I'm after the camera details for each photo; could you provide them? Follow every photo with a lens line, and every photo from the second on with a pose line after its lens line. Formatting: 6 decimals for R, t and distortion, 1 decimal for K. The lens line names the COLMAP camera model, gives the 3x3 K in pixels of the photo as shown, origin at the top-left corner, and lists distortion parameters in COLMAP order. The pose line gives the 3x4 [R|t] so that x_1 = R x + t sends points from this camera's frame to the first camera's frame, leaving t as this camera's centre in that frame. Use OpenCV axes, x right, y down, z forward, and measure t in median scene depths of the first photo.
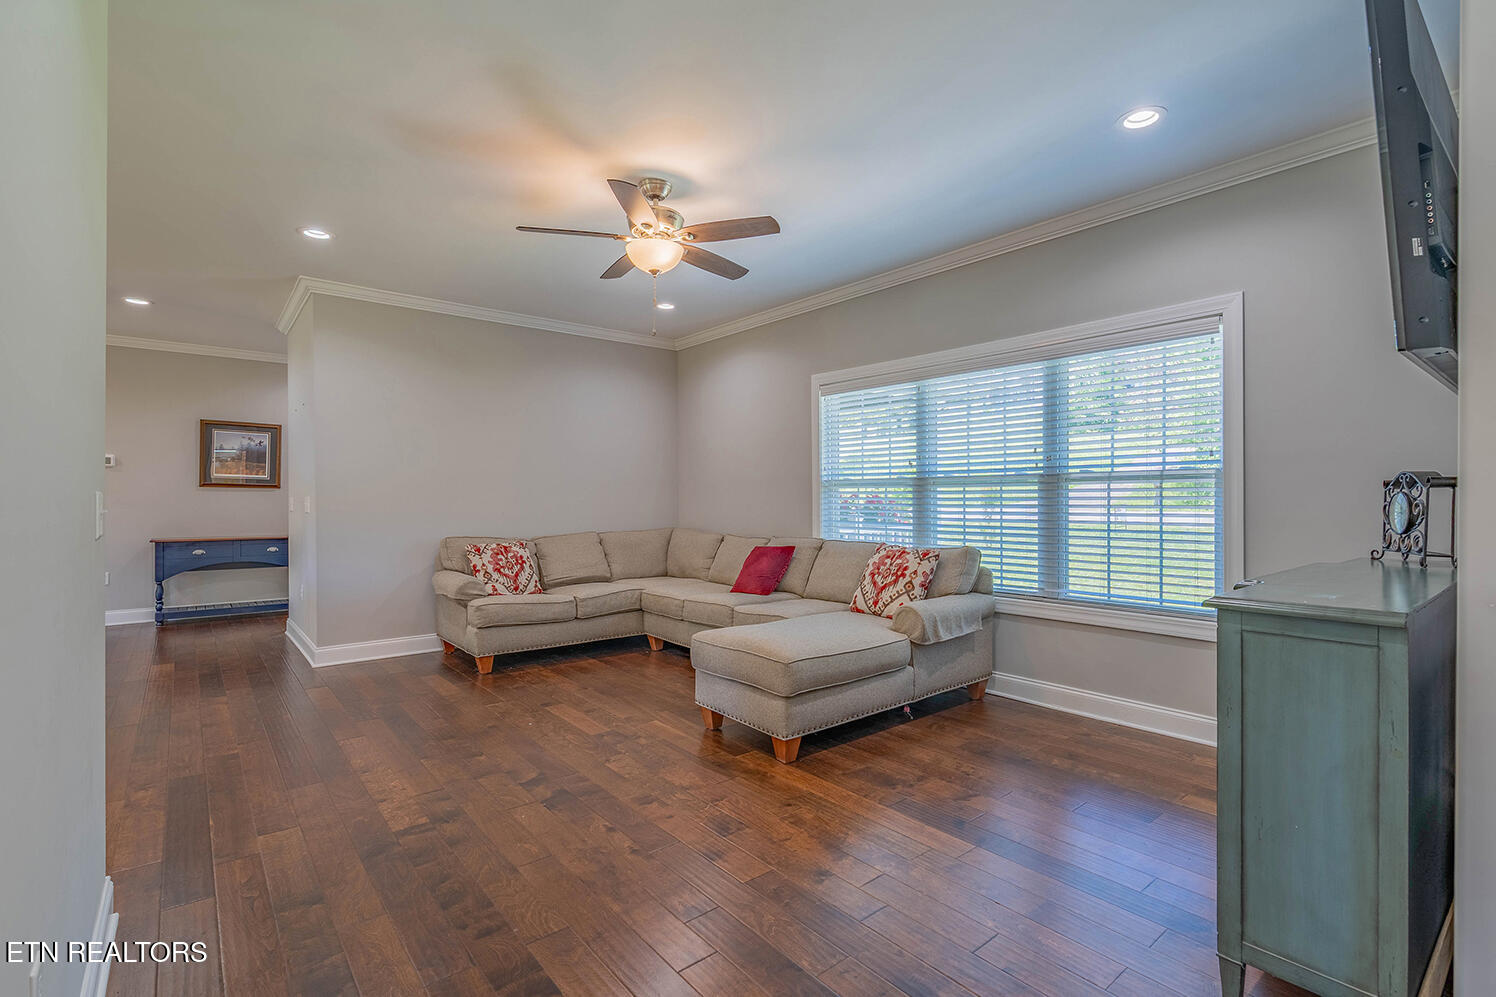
lens RADIAL K [[686.3, 0, 749.9], [0, 686.3, 494.7], [0, 0, 1]] dist [-0.001181, 0.000160]
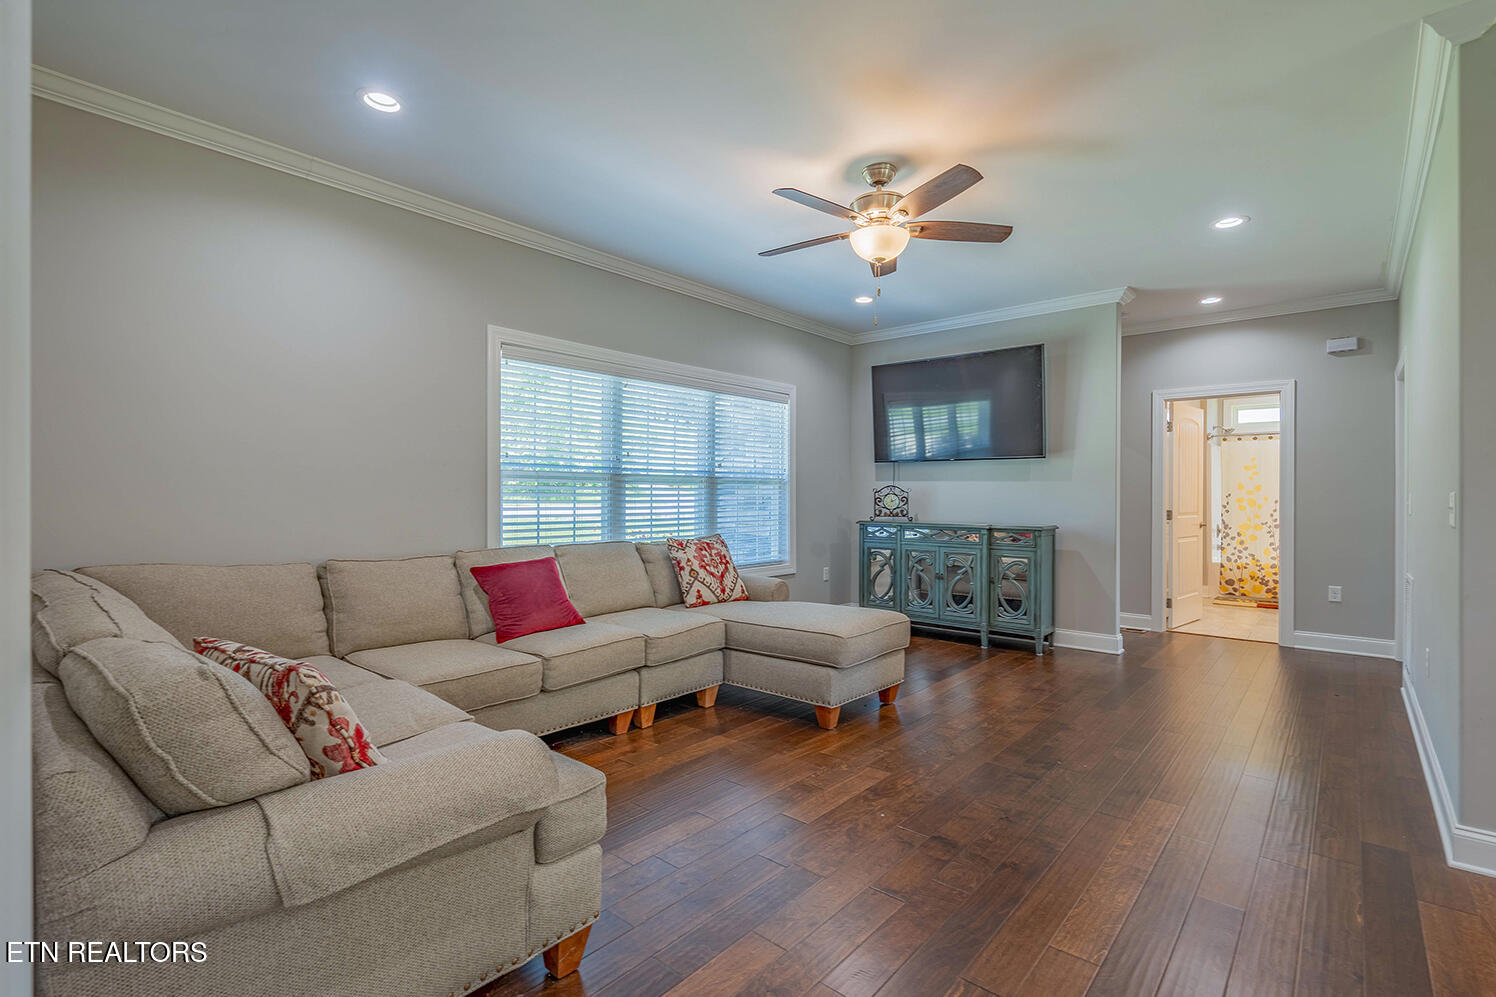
lens RADIAL K [[686.3, 0, 749.9], [0, 686.3, 494.7], [0, 0, 1]] dist [-0.001181, 0.000160]
pose [[-0.157705, 0.000985, 0.987486, -0.837220], [-0.005117, 0.999985, -0.001815, 0.006420], [-0.987473, -0.005339, -0.157697, 1.052485]]
